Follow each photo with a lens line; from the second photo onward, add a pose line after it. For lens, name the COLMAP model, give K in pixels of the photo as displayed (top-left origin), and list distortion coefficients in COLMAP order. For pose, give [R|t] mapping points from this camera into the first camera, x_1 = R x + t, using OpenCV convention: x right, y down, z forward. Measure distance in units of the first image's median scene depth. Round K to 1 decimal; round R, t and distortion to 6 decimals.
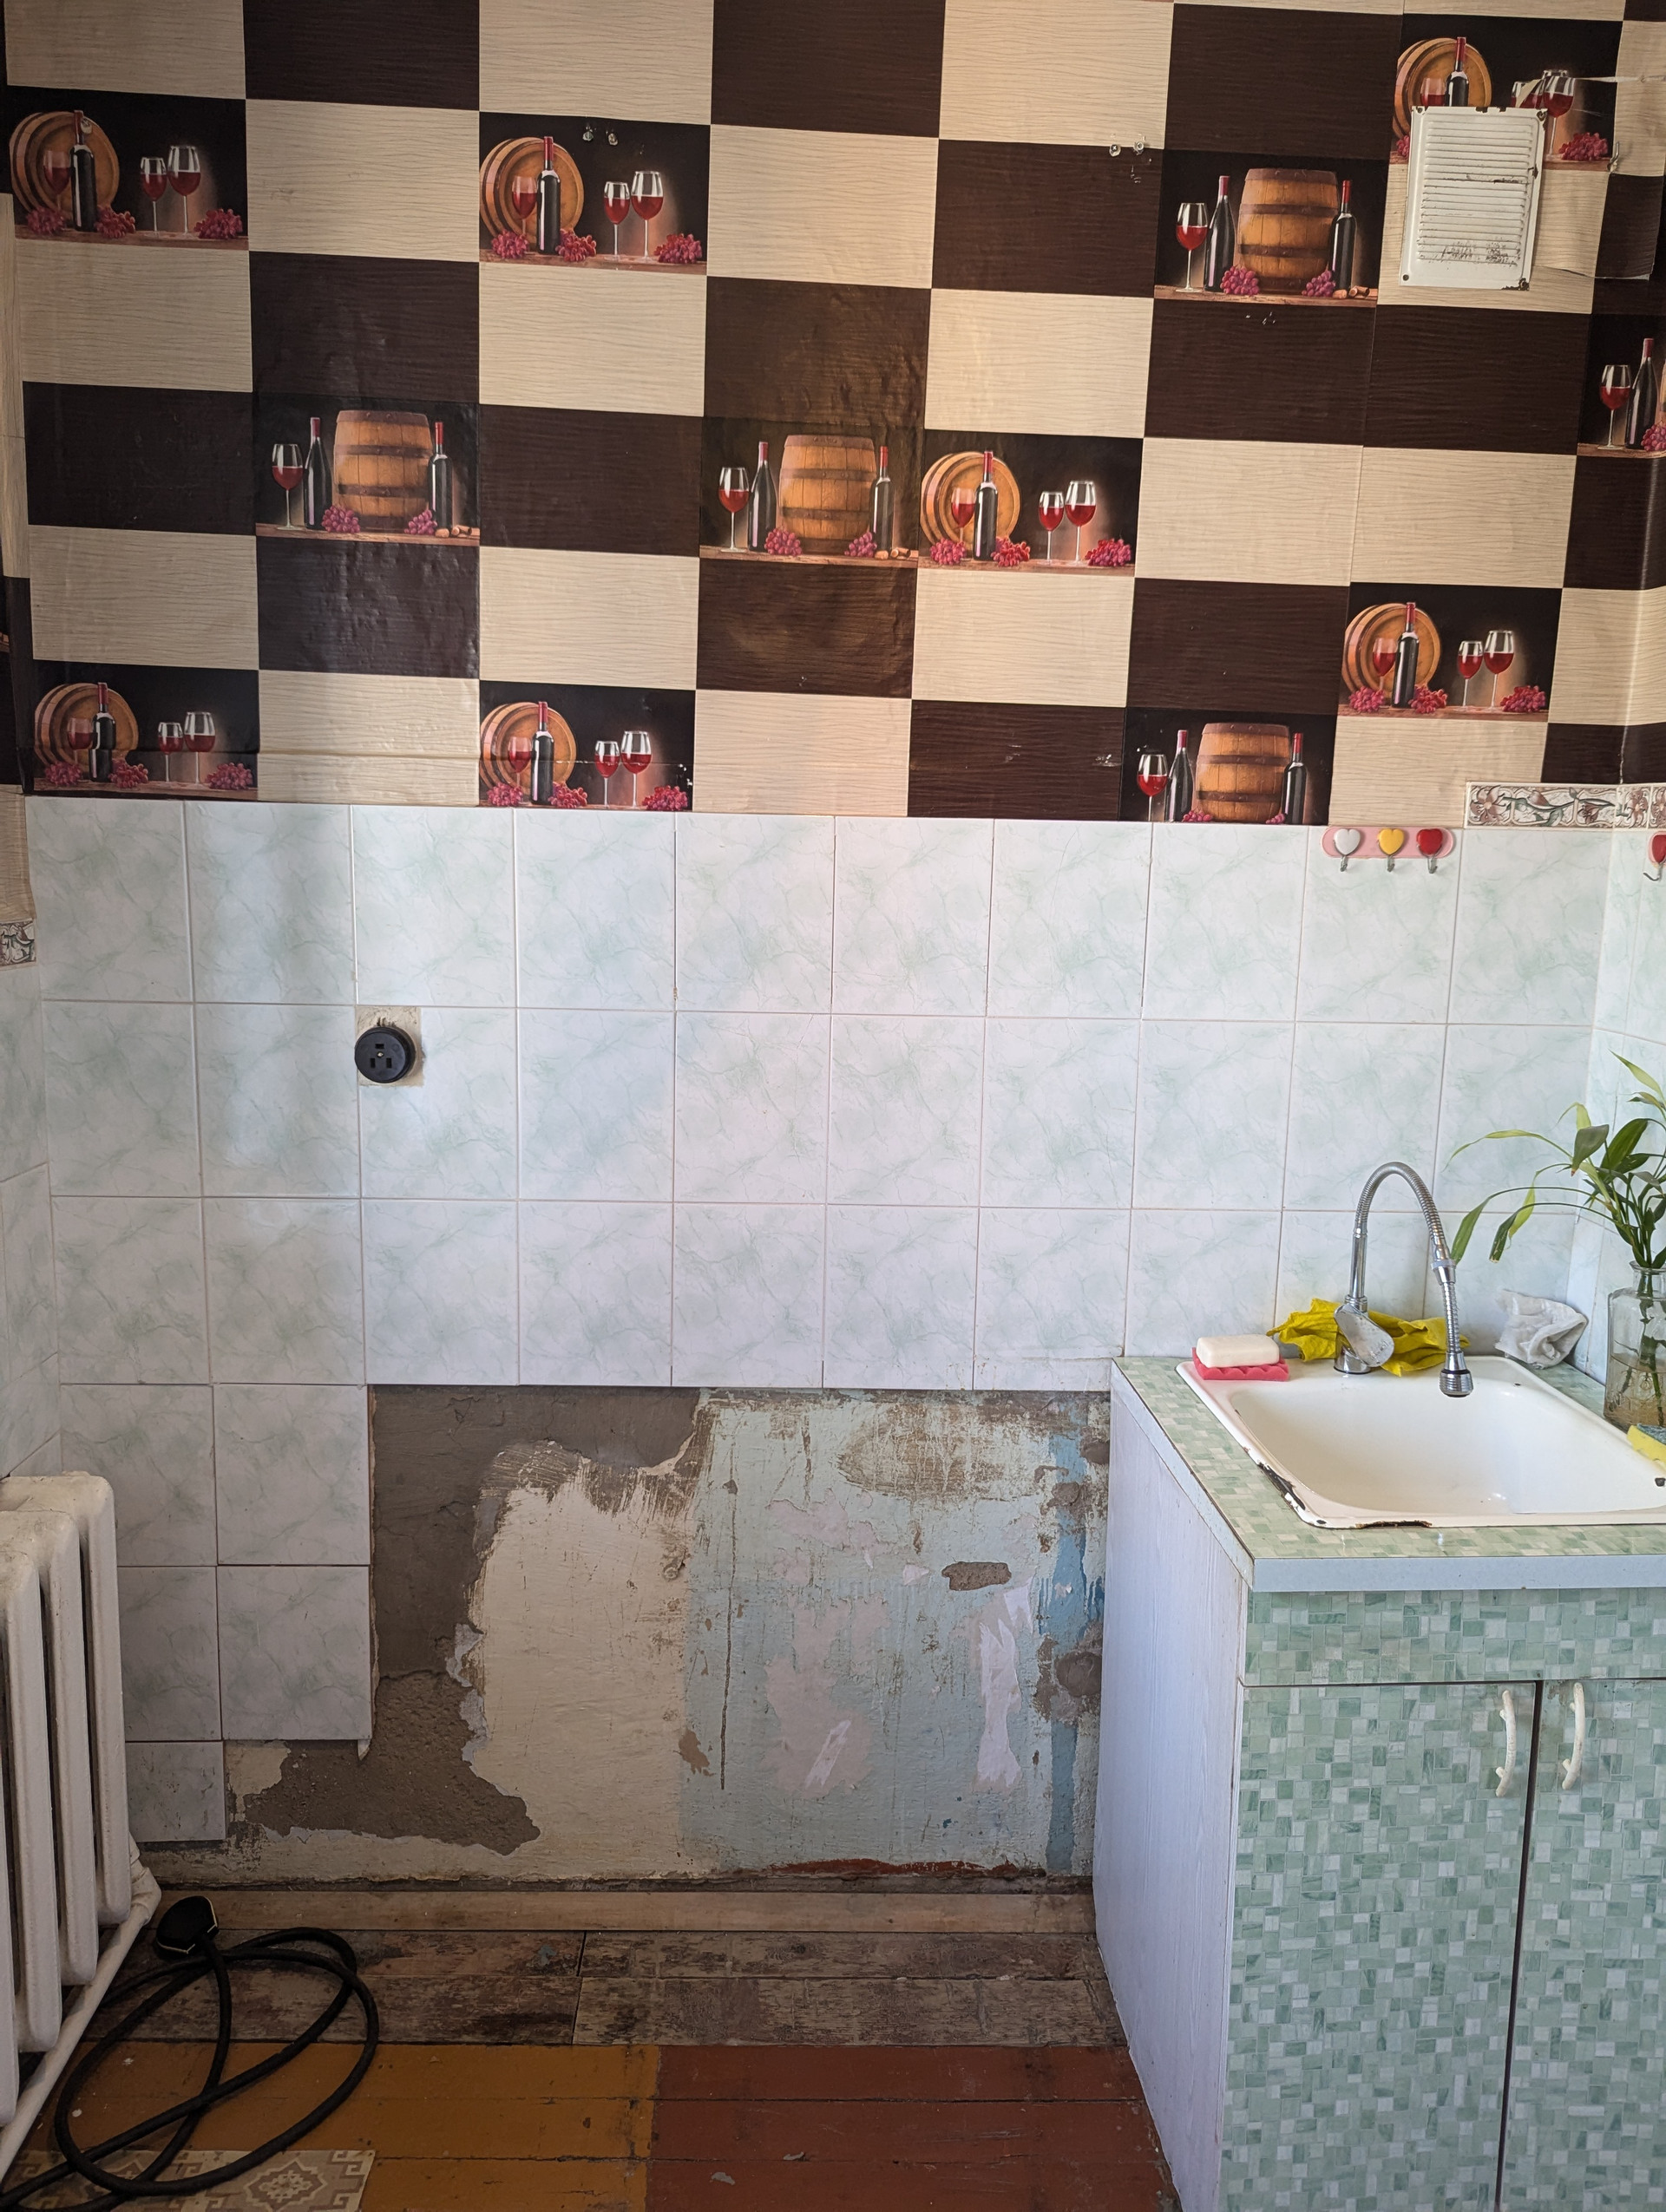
lens RADIAL K [[1608.2, 0, 834.4], [0, 1608.2, 1096.9], [0, 0, 1]] dist [0.045846, -0.034020]
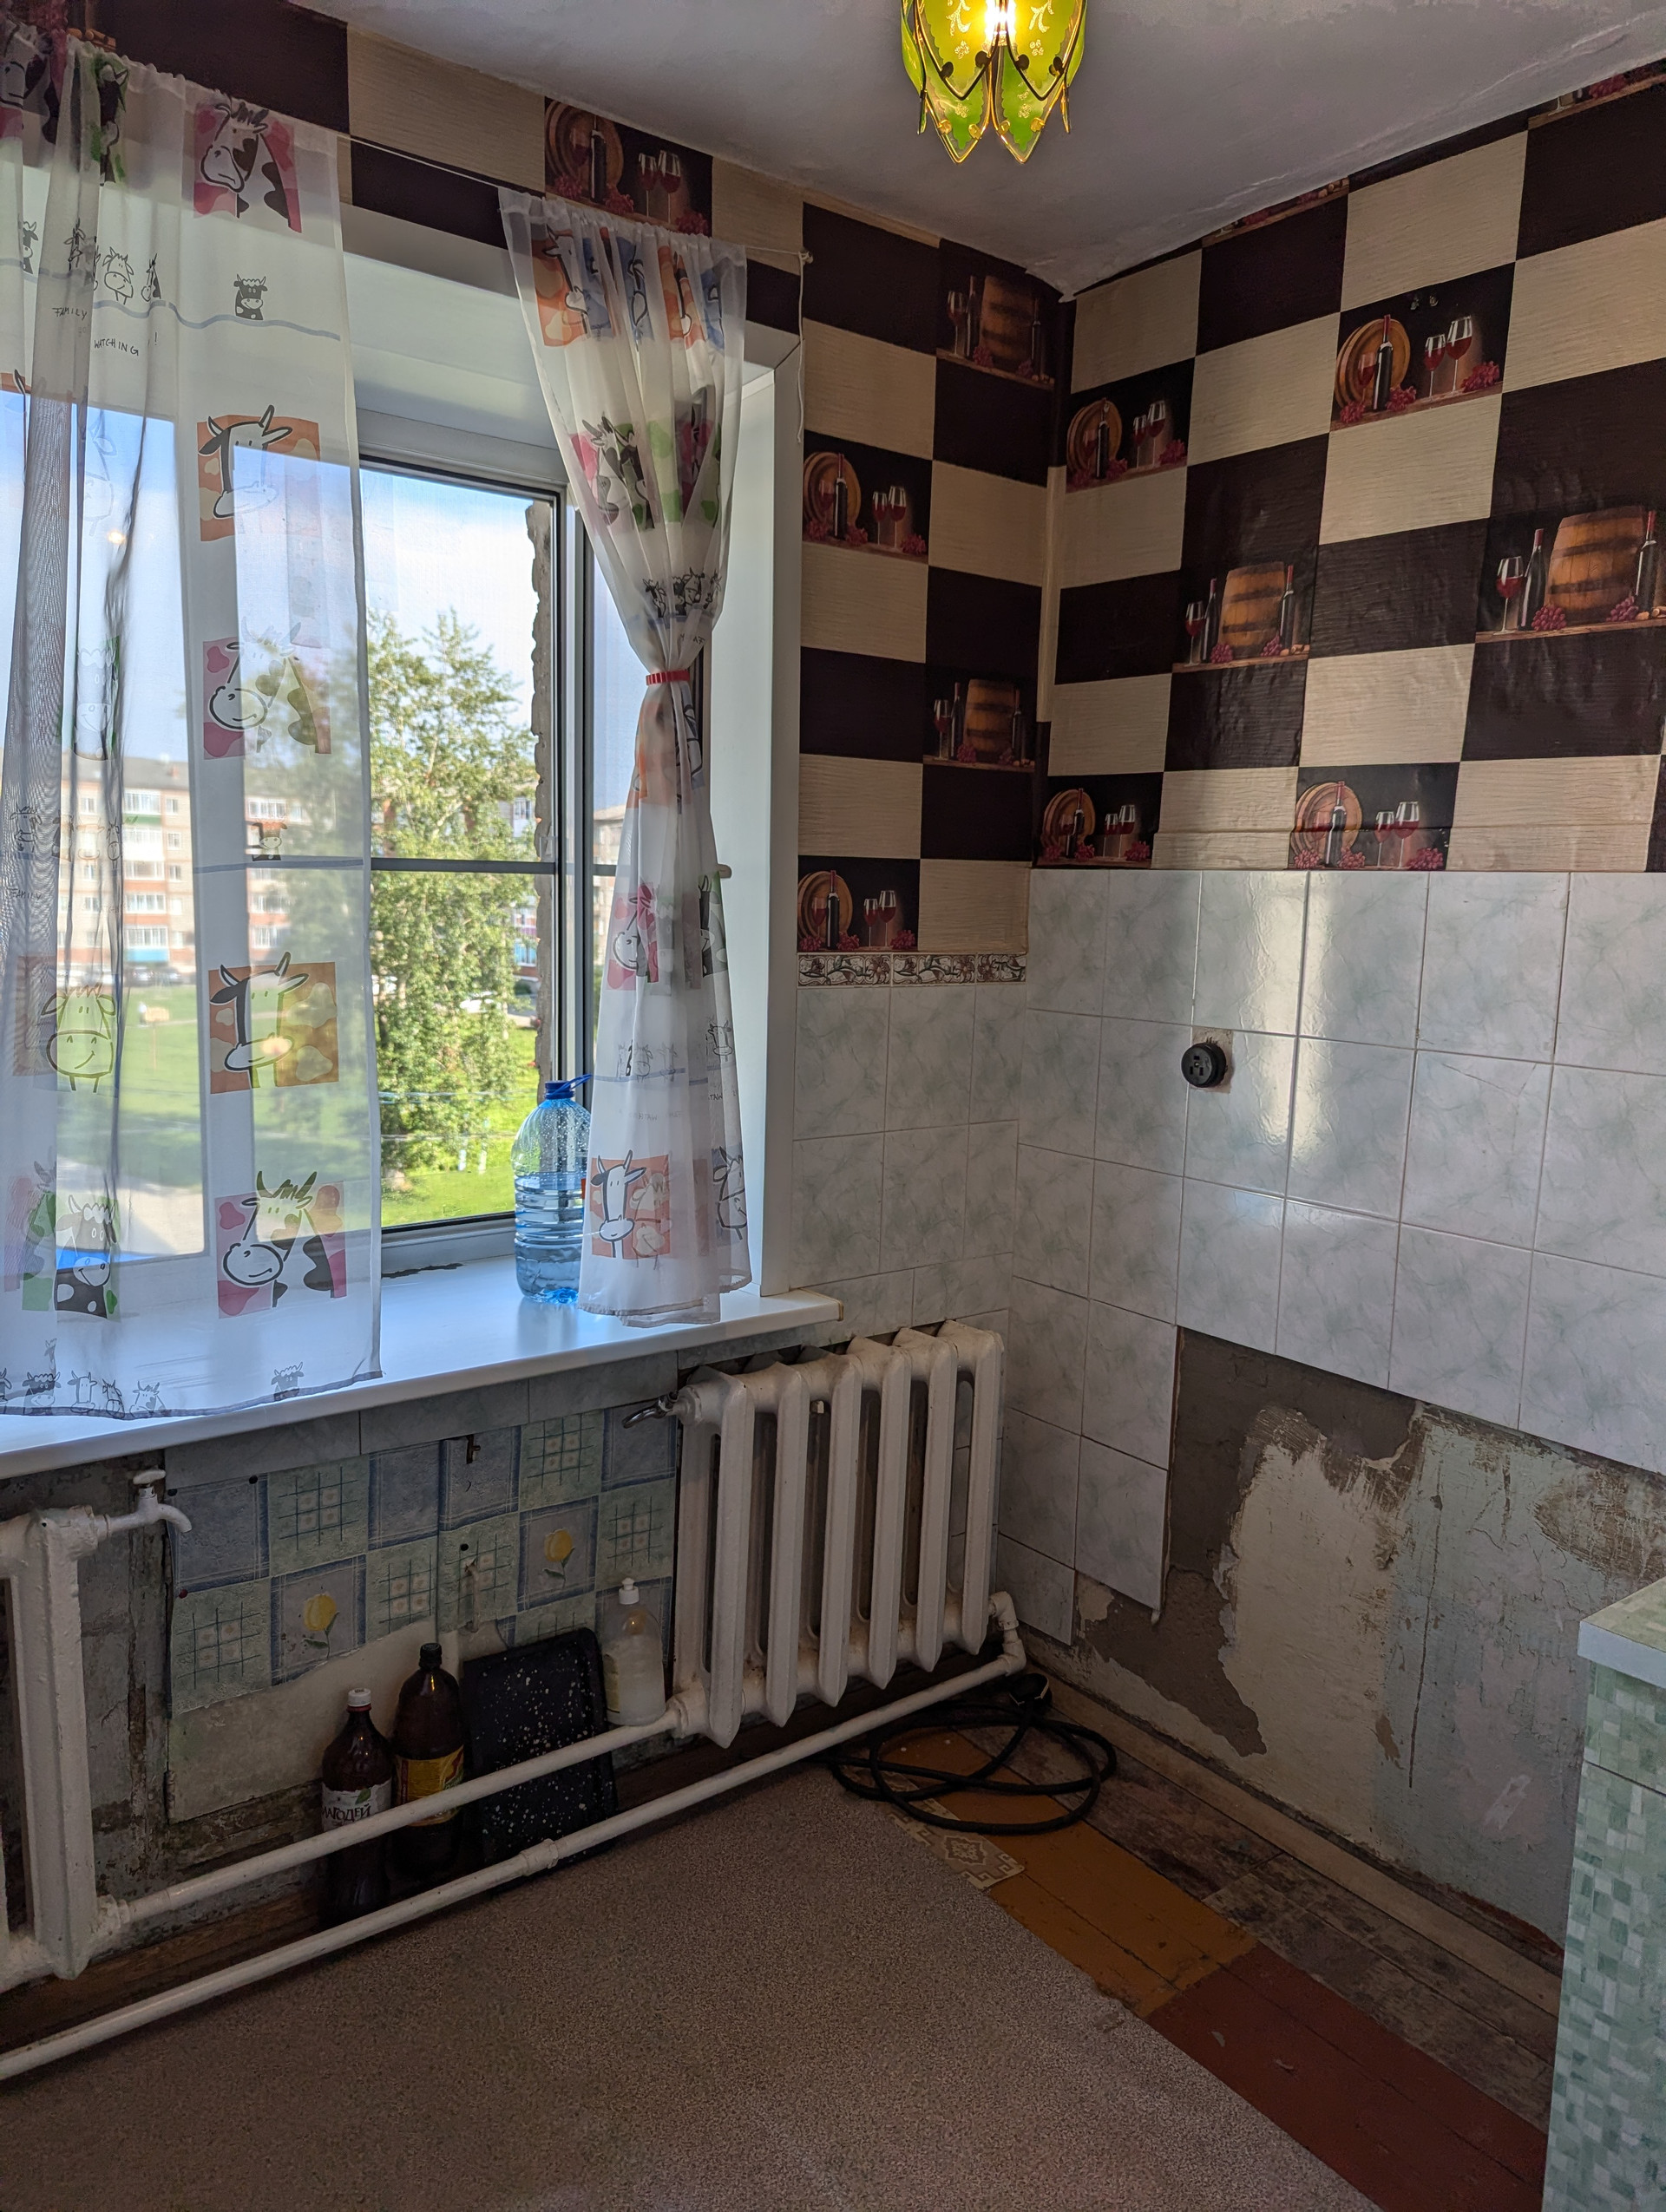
lens RADIAL K [[1619.8, 0, 833.8], [0, 1619.8, 1111.8], [0, 0, 1]] dist [0.072023, -0.077234]
pose [[0.570412, 0.108414, -0.814172, 0.576329], [-0.148749, 0.988495, 0.027413, 0.017297], [0.807777, 0.105471, 0.579976, 0.023938]]
